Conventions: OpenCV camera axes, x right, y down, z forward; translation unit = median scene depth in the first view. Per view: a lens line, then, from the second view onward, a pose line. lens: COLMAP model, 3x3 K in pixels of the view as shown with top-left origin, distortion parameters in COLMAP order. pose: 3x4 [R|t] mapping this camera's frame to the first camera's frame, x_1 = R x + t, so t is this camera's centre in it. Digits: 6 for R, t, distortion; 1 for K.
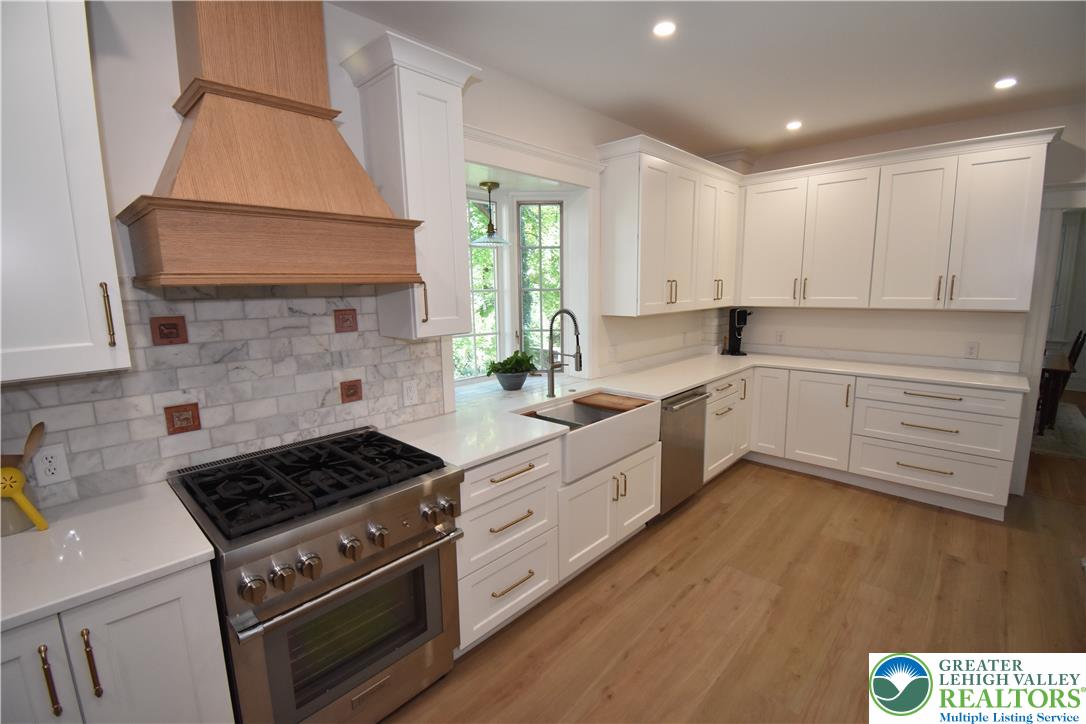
lens RADIAL K [[480.6, 0, 543.4], [0, 480.6, 364.4], [0, 0, 1]] dist [-0.005193, -0.005791]
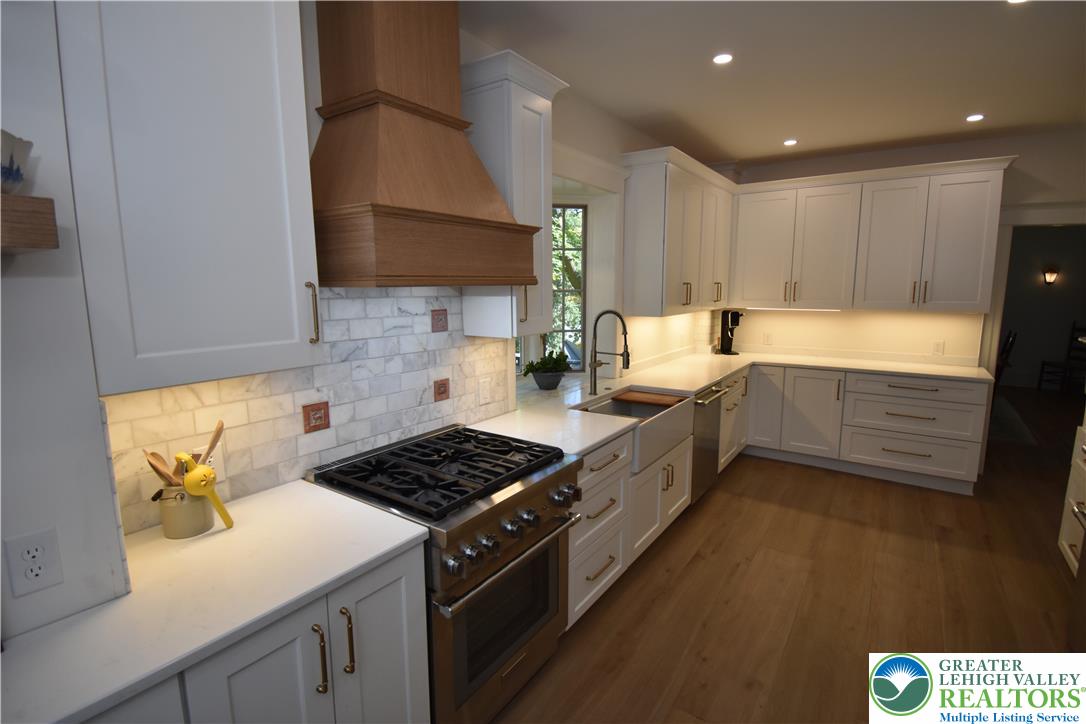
lens RADIAL K [[516.3, 0, 542.2], [0, 516.3, 363.9], [0, 0, 1]] dist [-0.011601, 0.003145]
pose [[0.989328, -0.012482, 0.145173, -0.335076], [0.014212, 0.999840, -0.010890, 0.015351], [-0.145014, 0.012837, 0.989346, -0.109780]]
